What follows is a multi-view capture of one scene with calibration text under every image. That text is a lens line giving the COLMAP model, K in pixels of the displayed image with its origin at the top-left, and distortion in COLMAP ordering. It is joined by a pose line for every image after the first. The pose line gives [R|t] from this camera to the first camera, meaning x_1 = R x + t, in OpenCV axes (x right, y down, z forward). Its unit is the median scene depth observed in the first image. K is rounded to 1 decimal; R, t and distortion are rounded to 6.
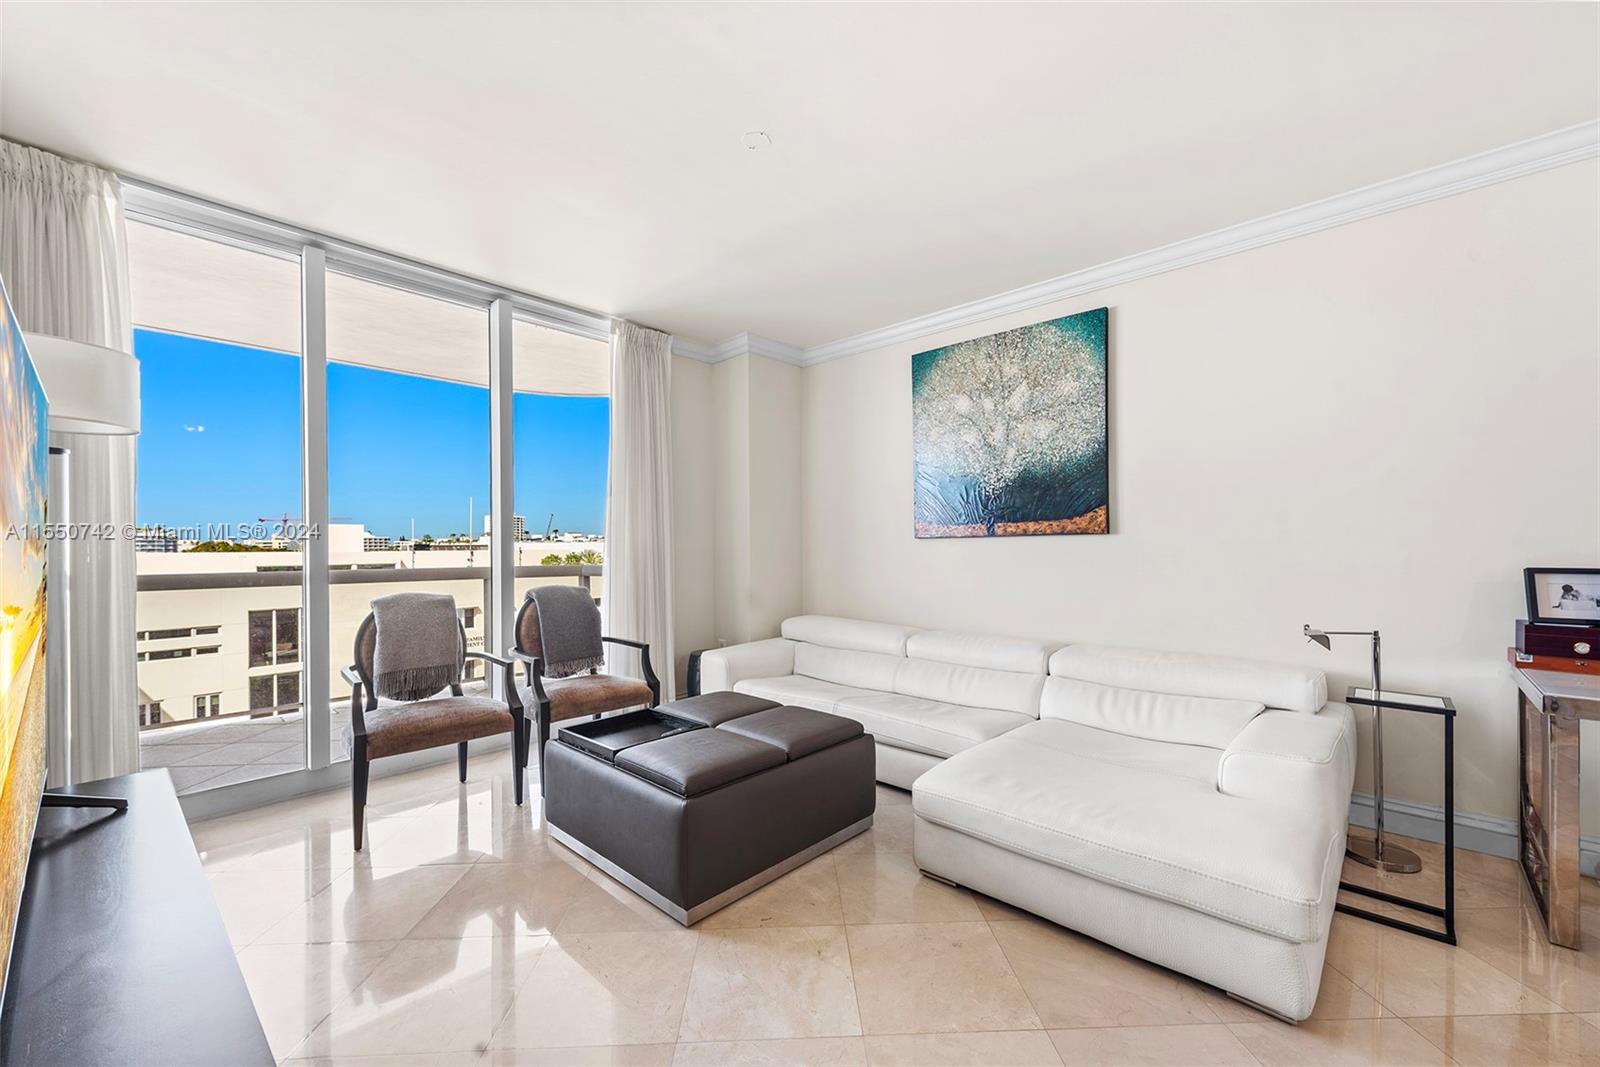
lens RADIAL K [[633.6, 0, 800.0], [0, 633.6, 533.5], [0, 0, 1]] dist [0.001942, -0.000249]
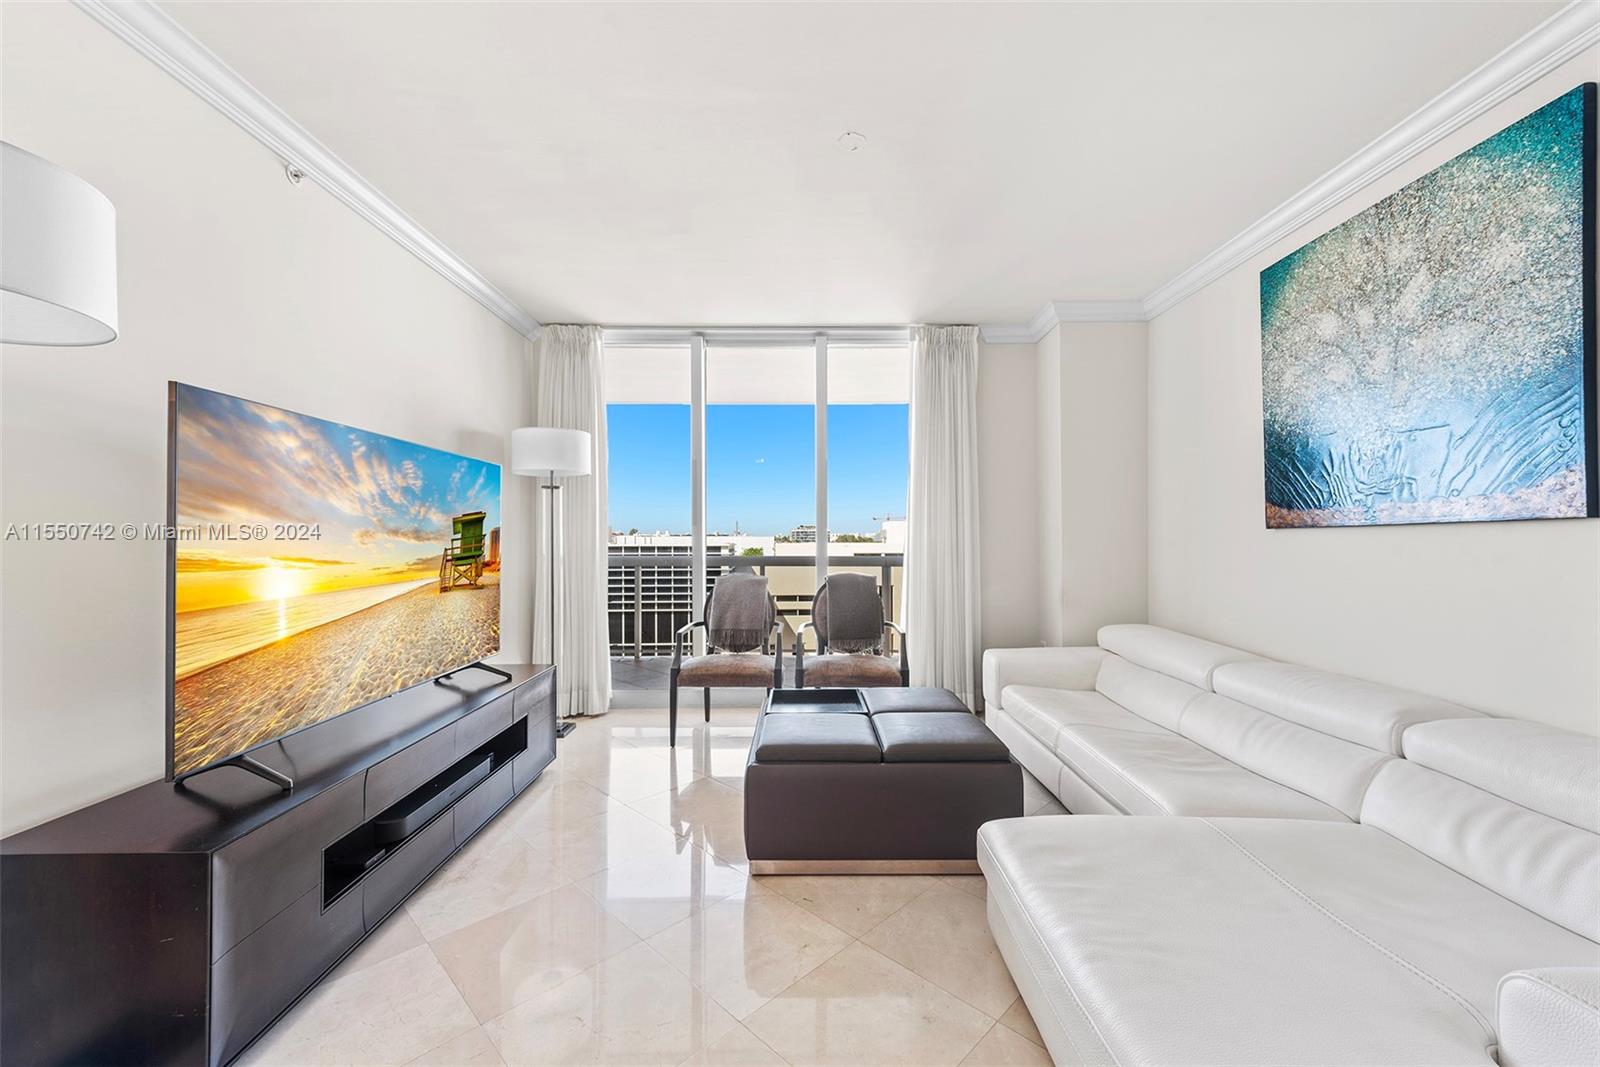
lens RADIAL K [[614.2, 0, 801.8], [0, 614.2, 527.2], [0, 0, 1]] dist [0.000190, -0.003493]
pose [[0.682719, -0.011635, -0.730589, 0.366122], [0.013307, 0.999905, -0.003490, 0.001474], [0.730560, -0.007340, 0.682809, 0.168444]]
